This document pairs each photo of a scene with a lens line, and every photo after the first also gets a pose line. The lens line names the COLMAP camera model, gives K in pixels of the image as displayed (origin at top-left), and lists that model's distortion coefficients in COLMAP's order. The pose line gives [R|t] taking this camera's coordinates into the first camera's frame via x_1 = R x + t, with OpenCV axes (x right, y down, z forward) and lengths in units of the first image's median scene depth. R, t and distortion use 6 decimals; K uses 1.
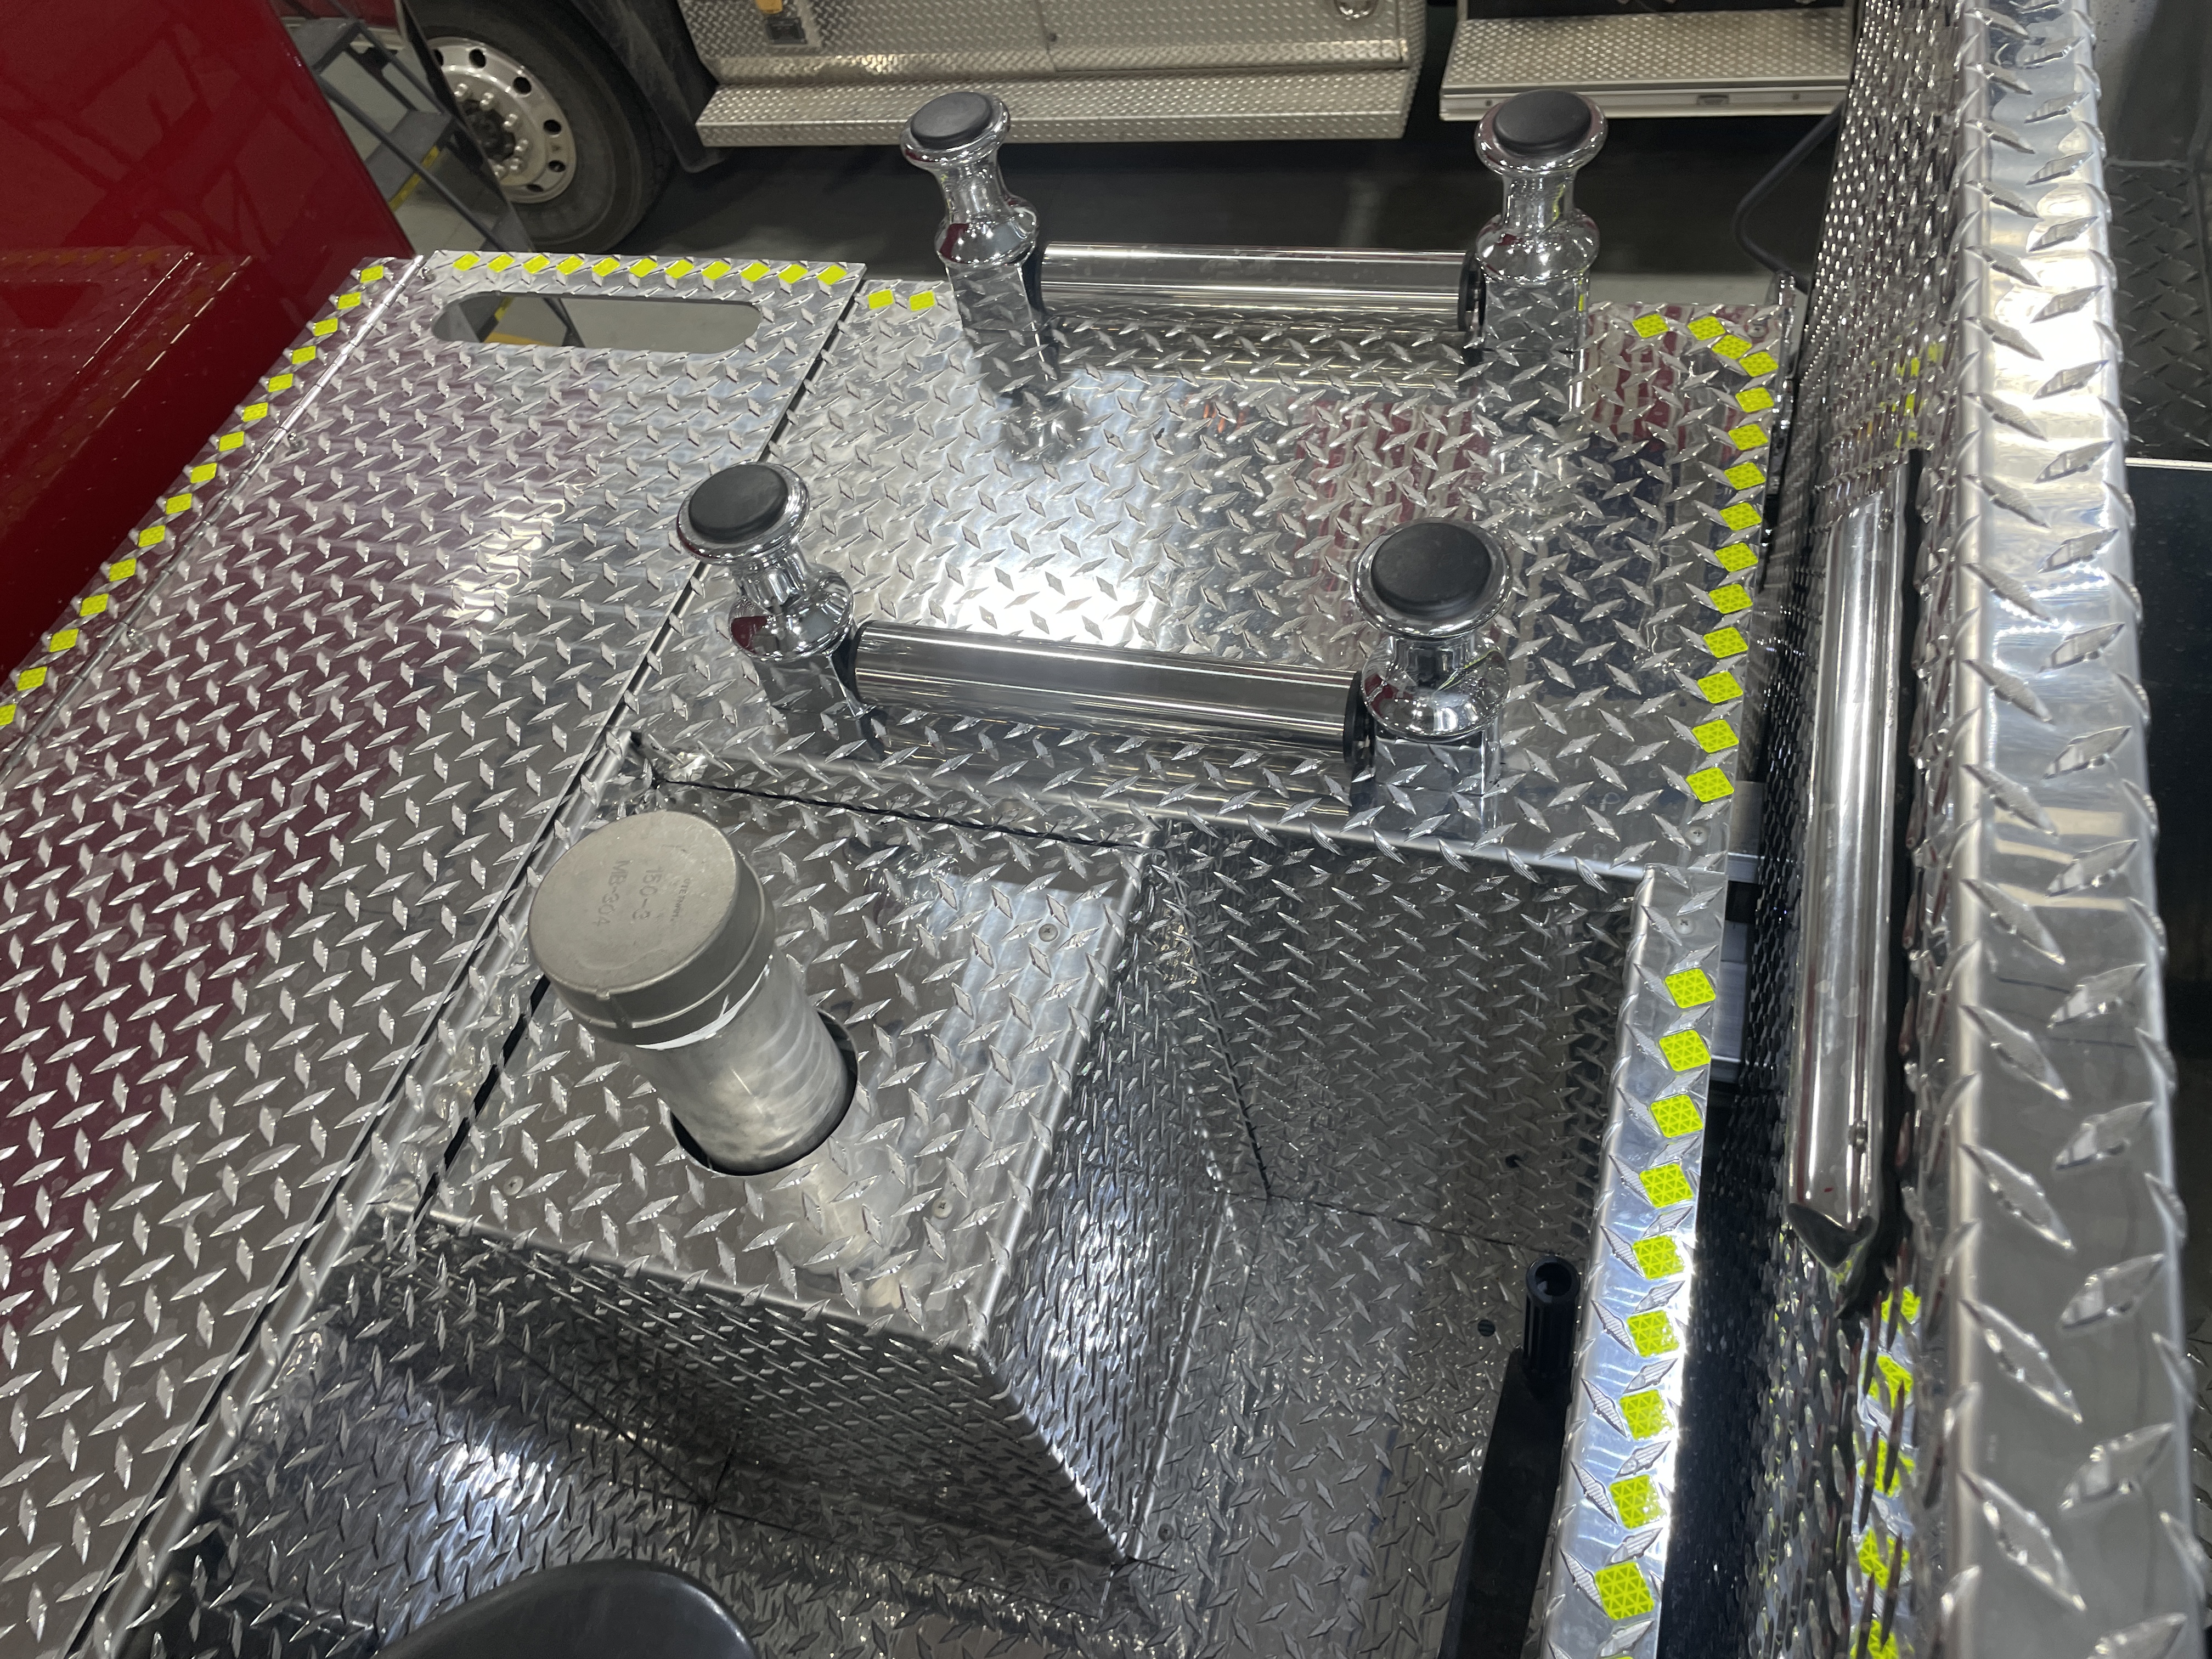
lens RADIAL K [[1633.3, 0, 1105.8], [0, 1633.3, 815.6], [0, 0, 1]] dist [0.094537, -0.121973]
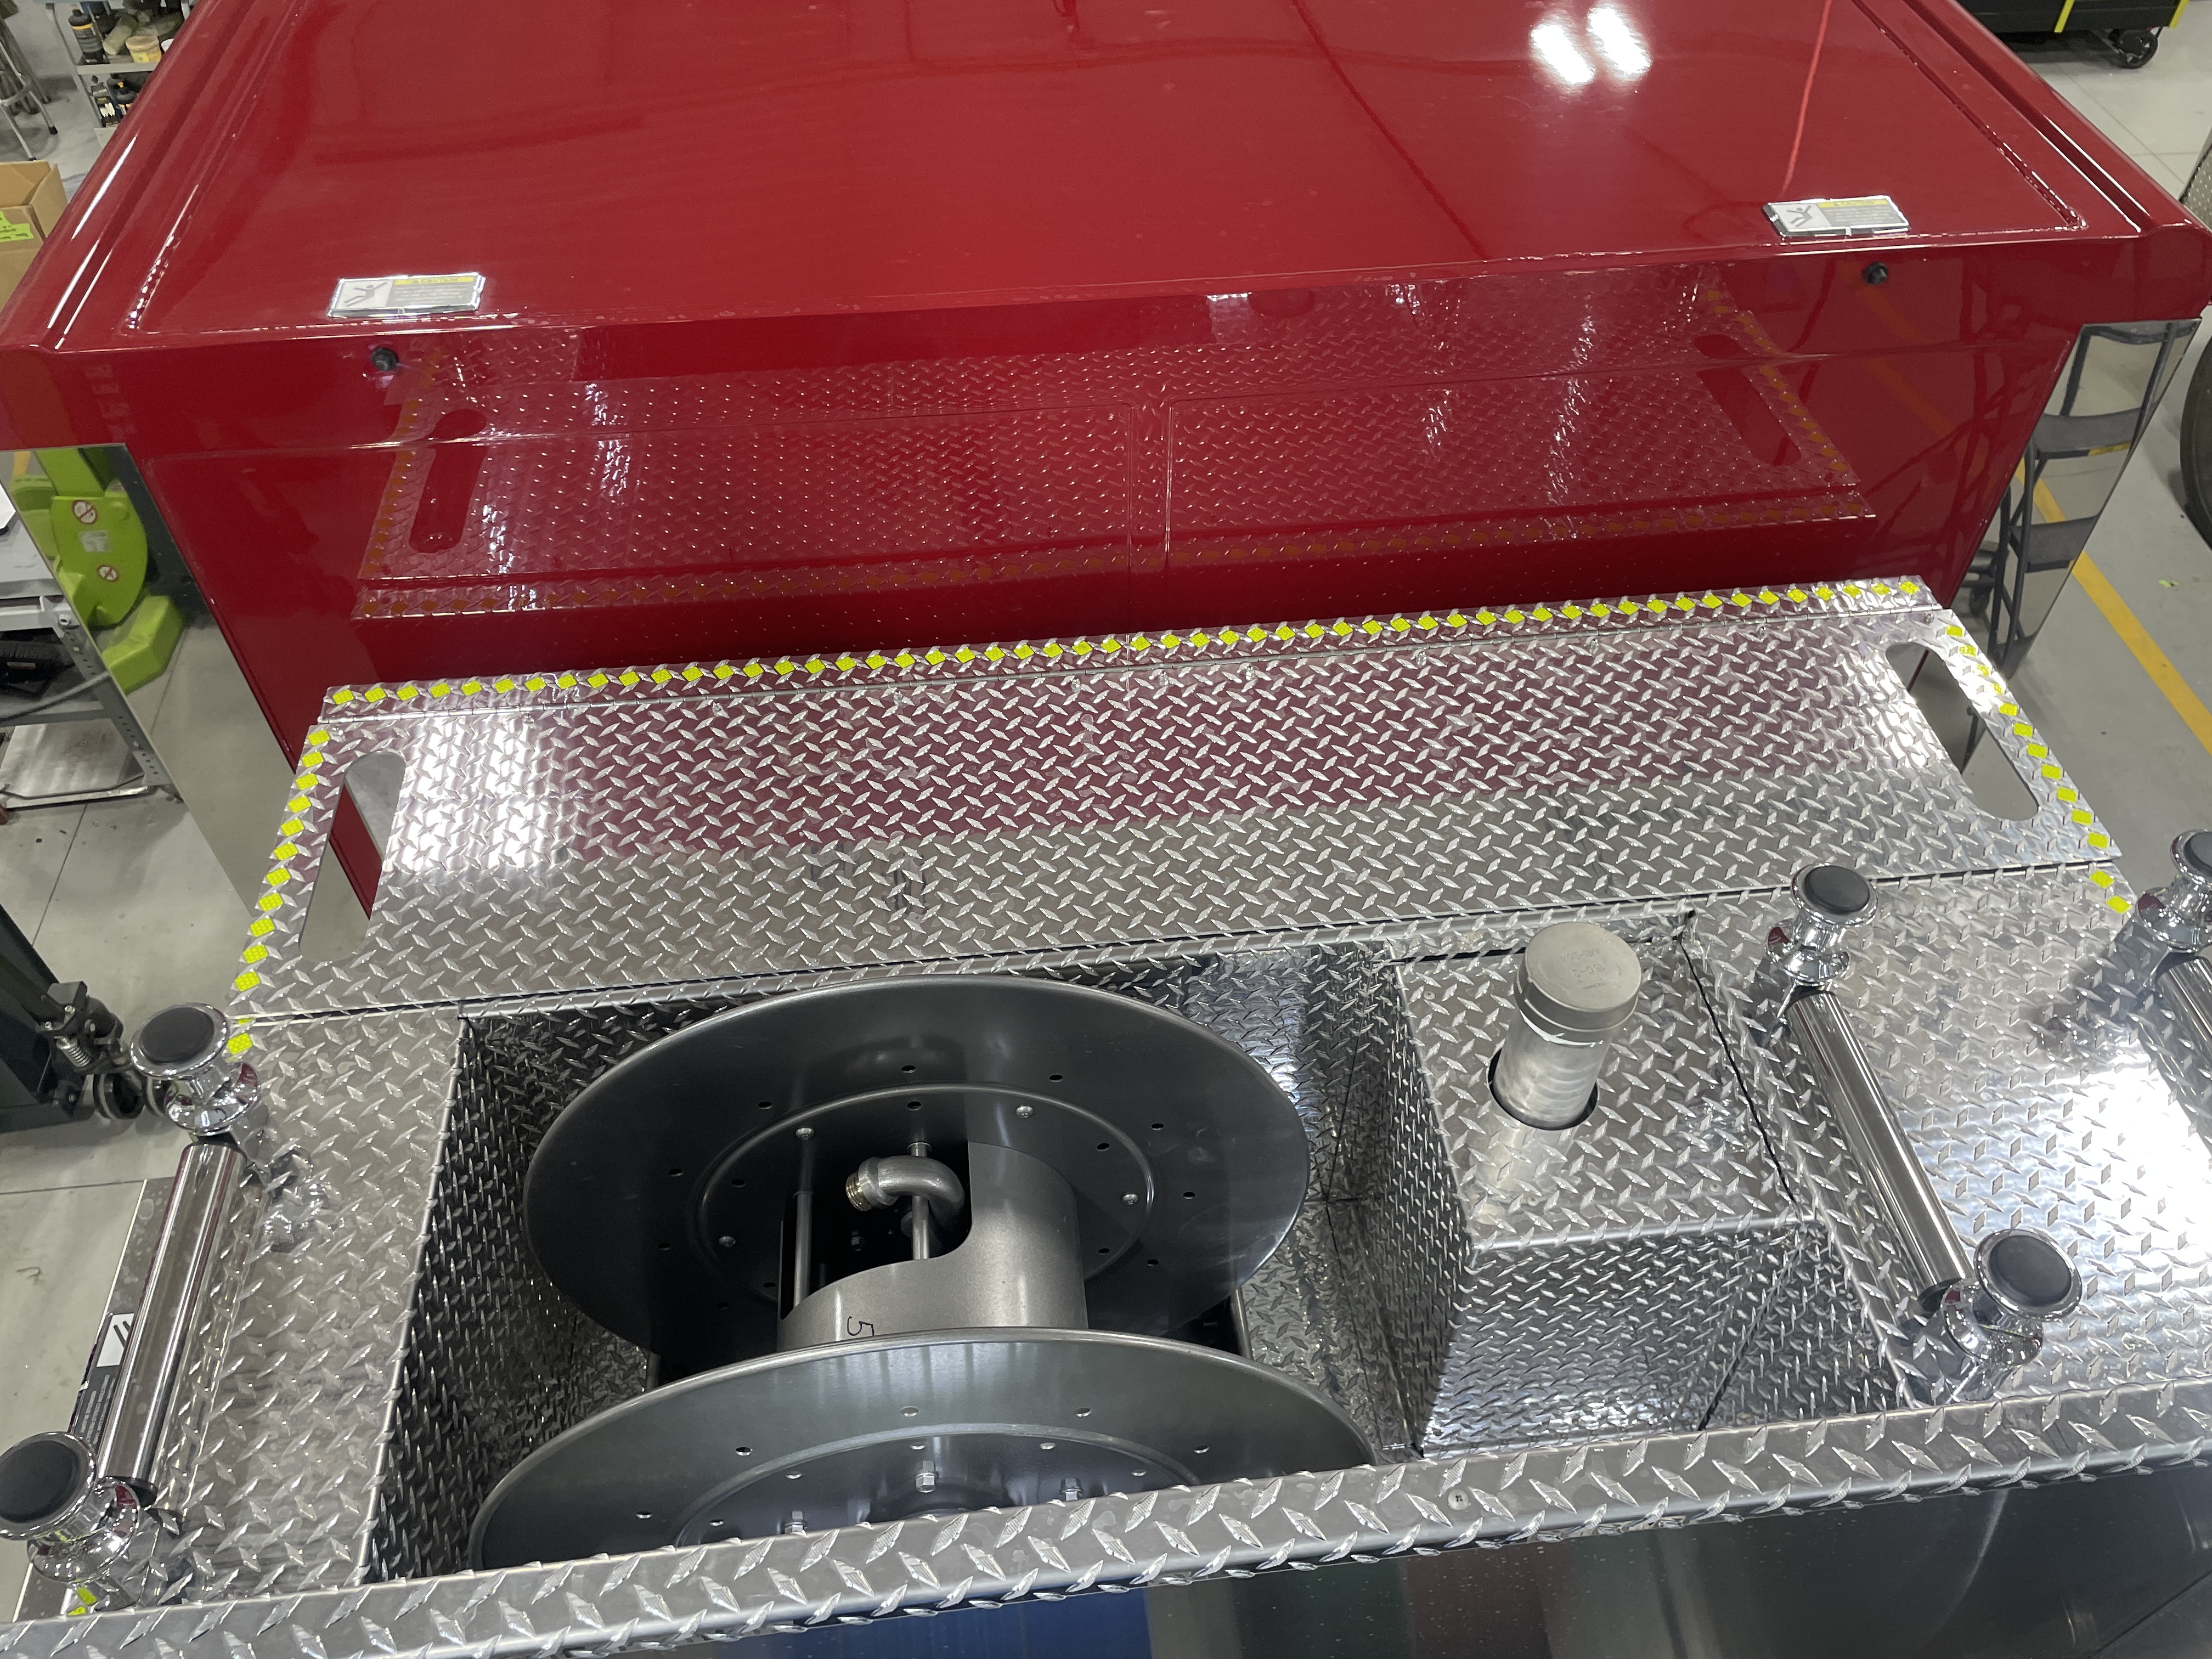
lens RADIAL K [[1633.3, 0, 1105.8], [0, 1633.3, 815.6], [0, 0, 1]] dist [0.094537, -0.121973]
pose [[0.374841, 0.776590, -0.506362, 0.277796], [-0.771403, 0.564215, 0.294276, -0.150195], [0.514229, 0.280303, 0.810555, -0.726651]]
